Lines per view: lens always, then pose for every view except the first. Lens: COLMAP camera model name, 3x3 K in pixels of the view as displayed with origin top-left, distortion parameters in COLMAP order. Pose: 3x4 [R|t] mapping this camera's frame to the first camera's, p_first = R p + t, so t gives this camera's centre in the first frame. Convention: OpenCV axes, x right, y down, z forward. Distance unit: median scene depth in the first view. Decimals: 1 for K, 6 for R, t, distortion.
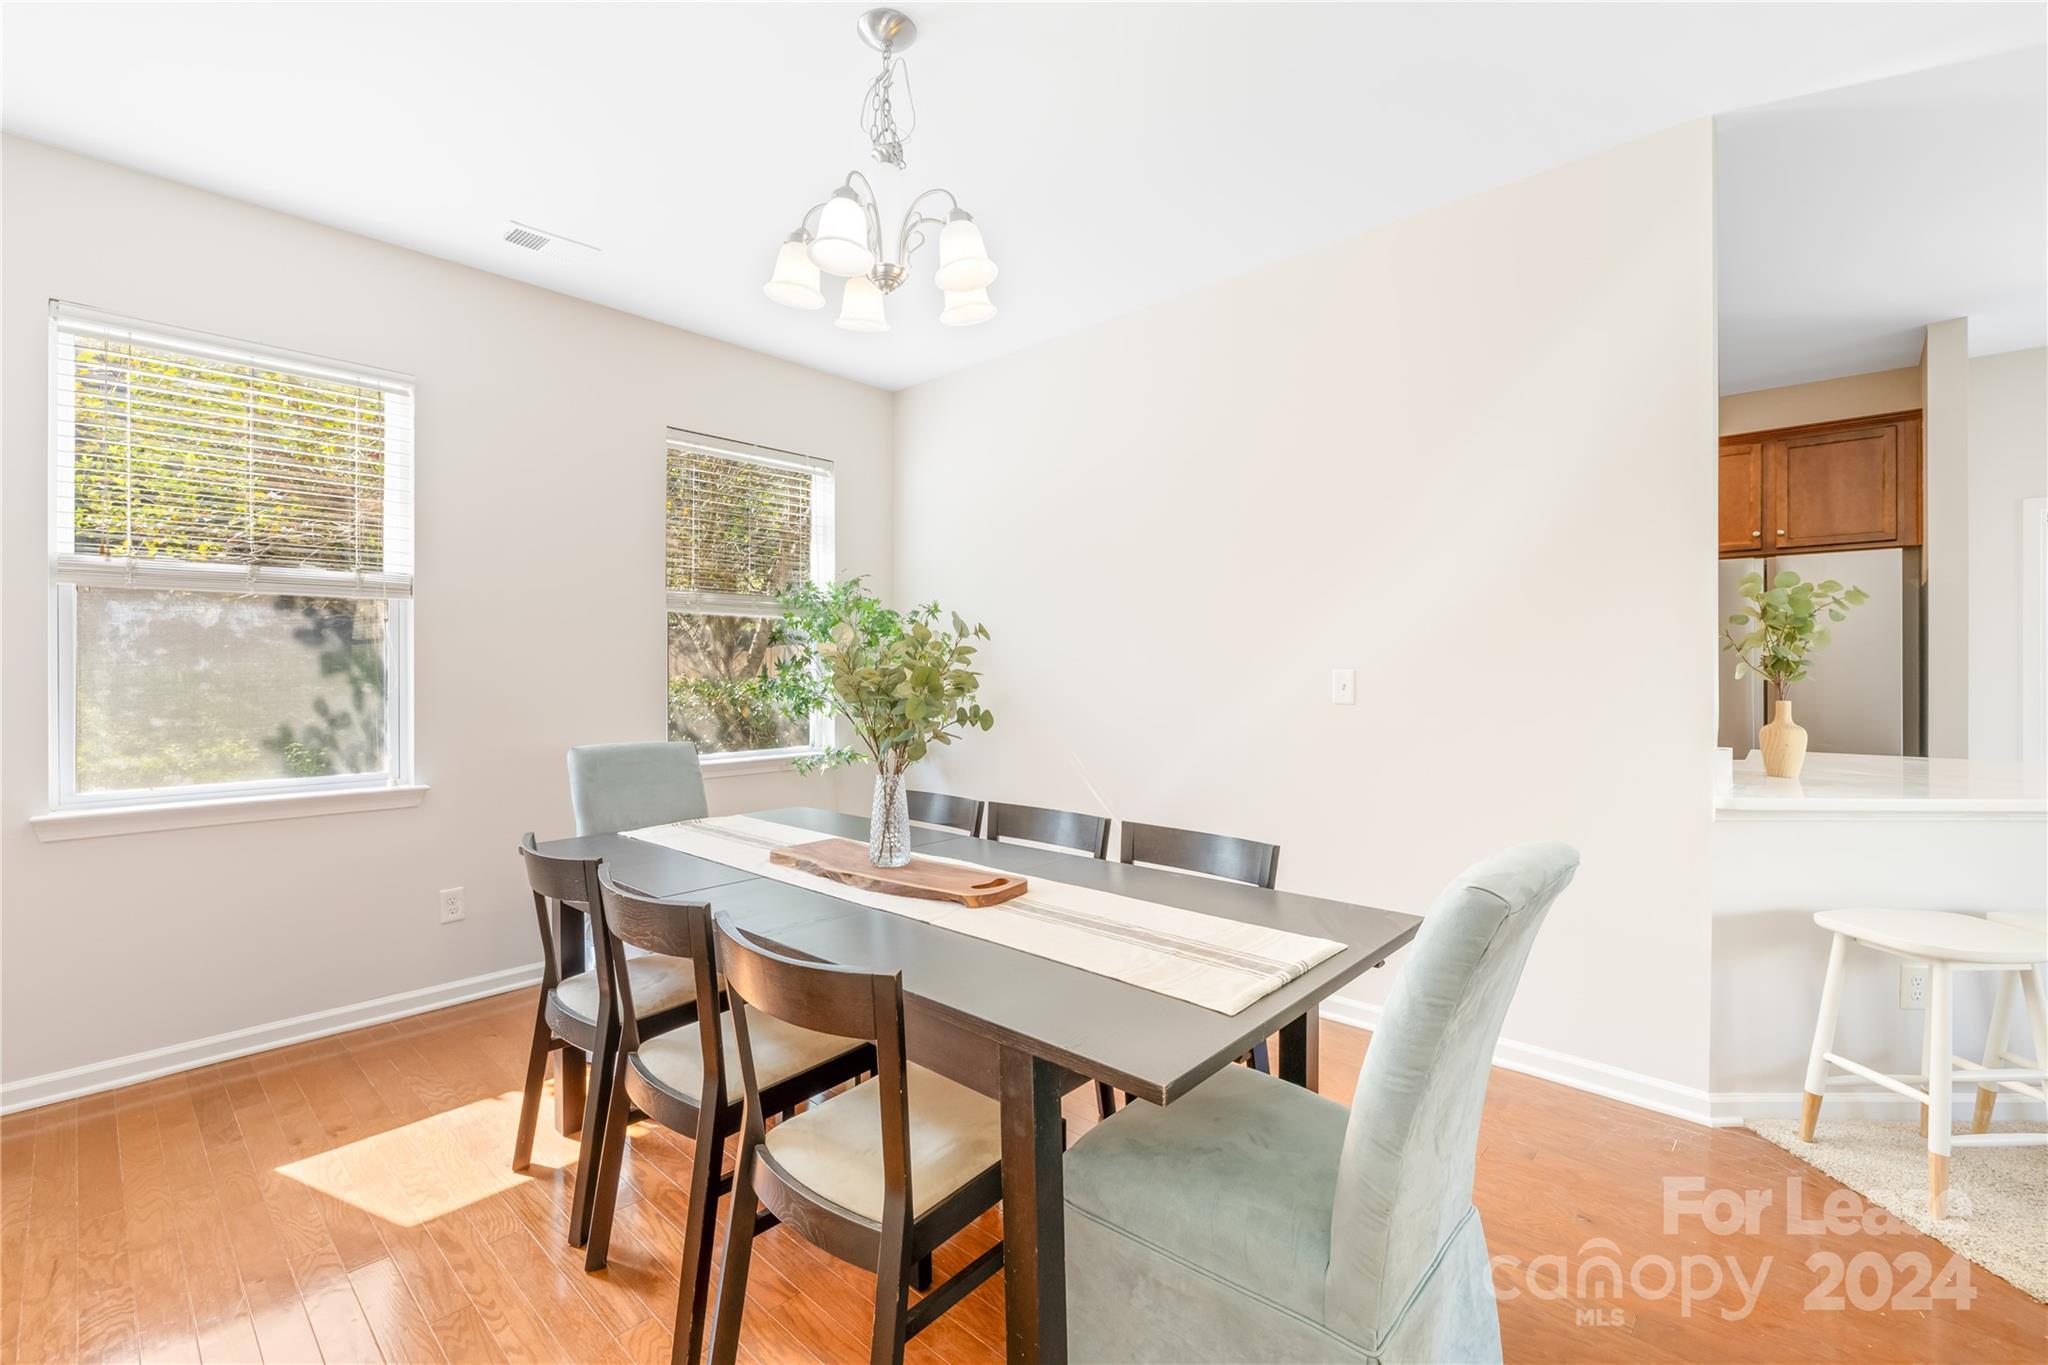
lens RADIAL K [[861.3, 0, 1019.8], [0, 861.3, 672.7], [0, 0, 1]] dist [0.000064, -0.000159]
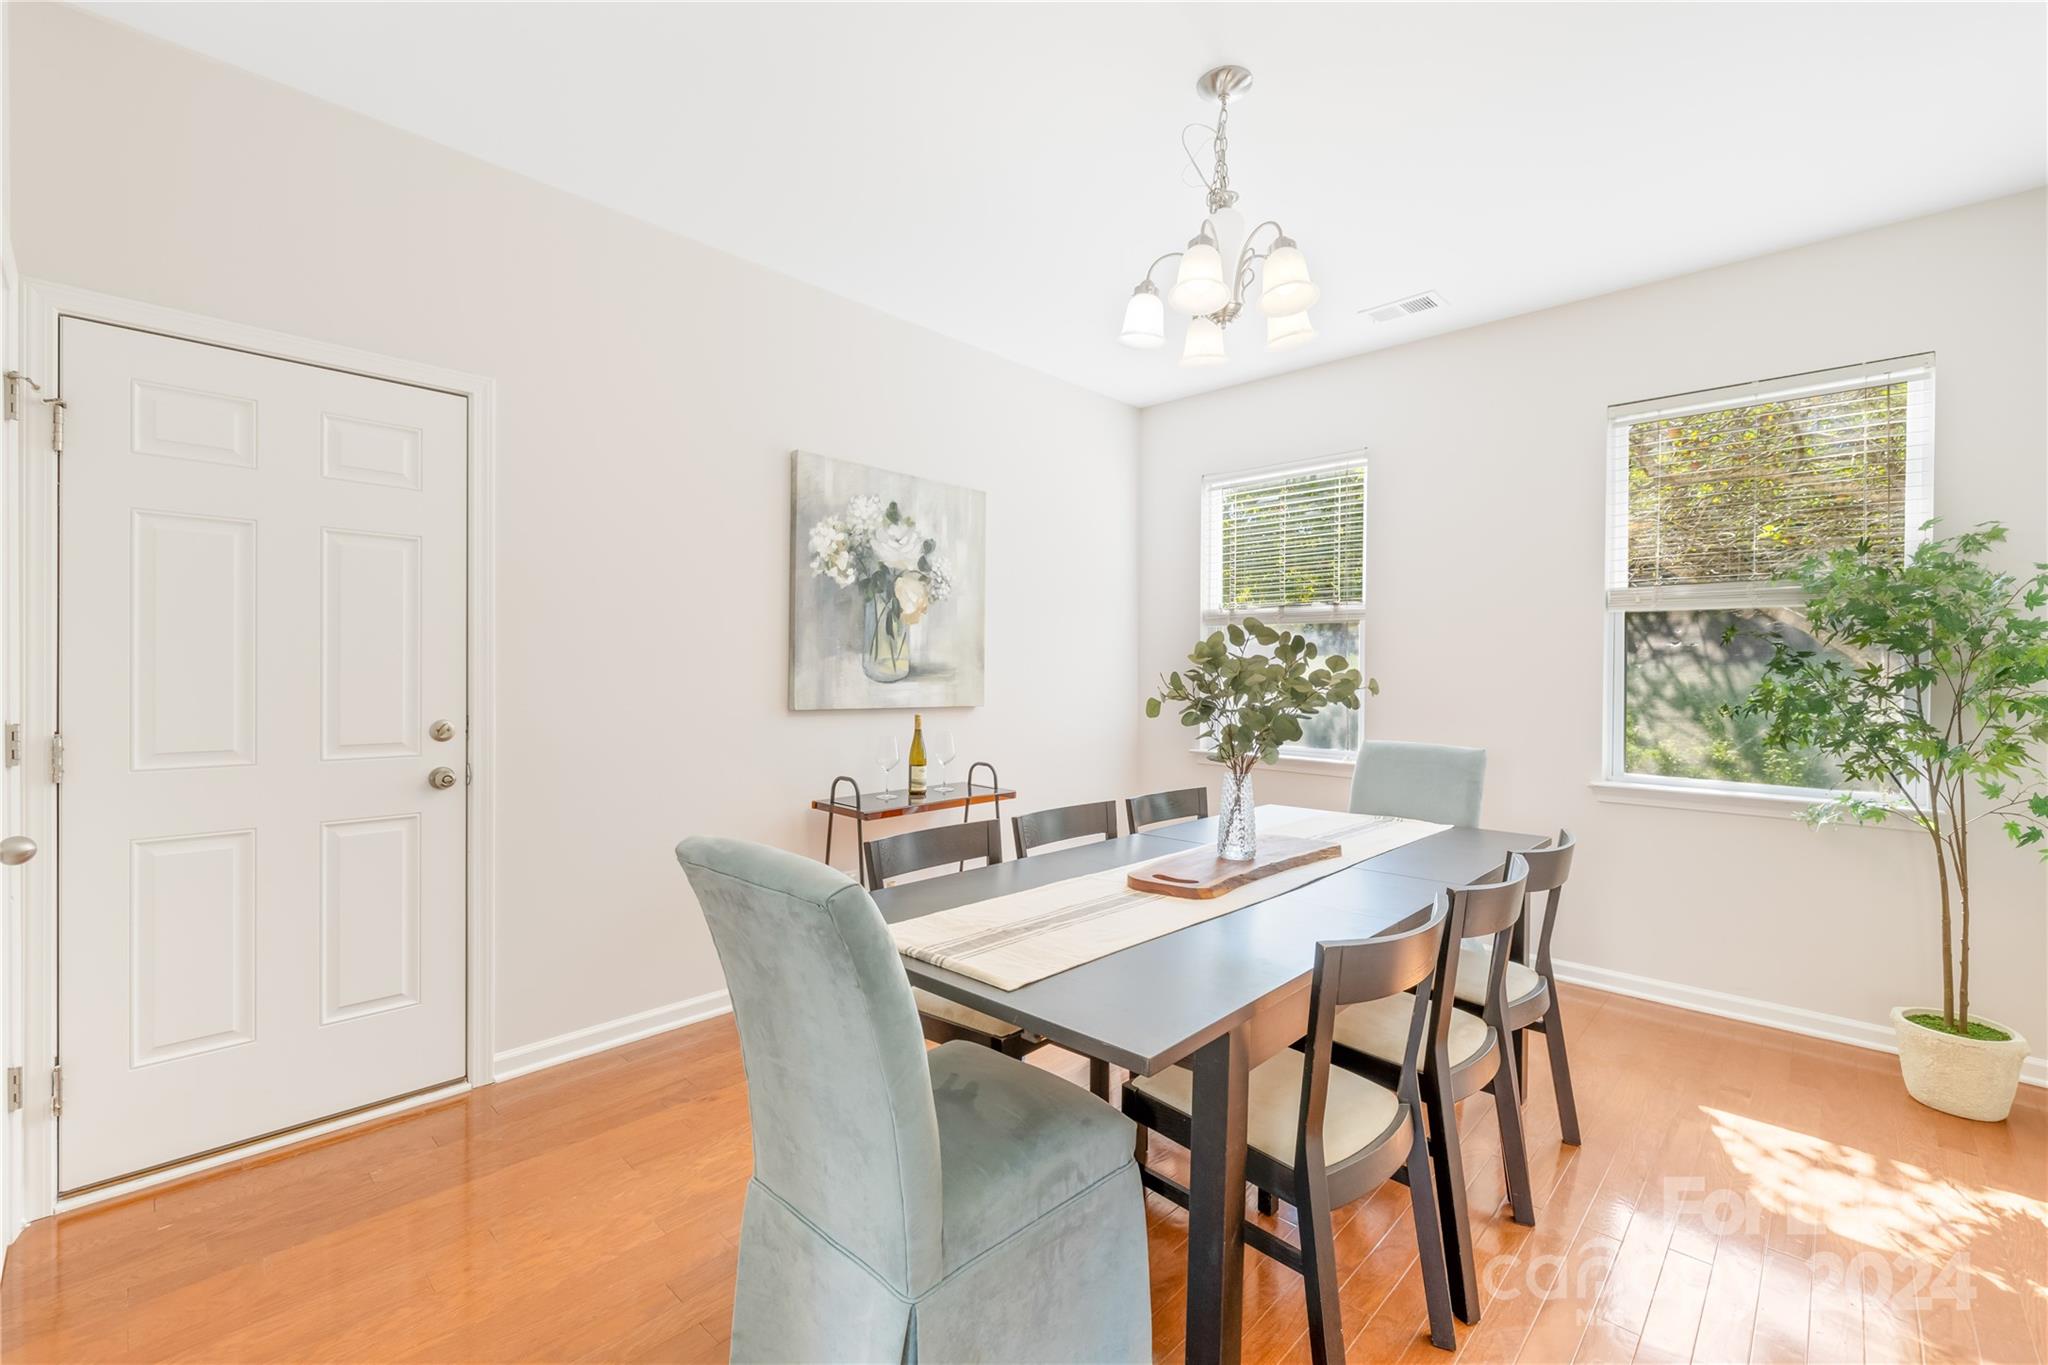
lens RADIAL K [[860.9, 0, 1028.2], [0, 860.9, 676.3], [0, 0, 1]] dist [0.000300, -0.000016]
pose [[0.002621, 0.010426, -0.999942, 0.485351], [-0.013543, 0.999854, 0.010389, -0.005336], [0.999905, 0.013515, 0.002762, 0.391152]]
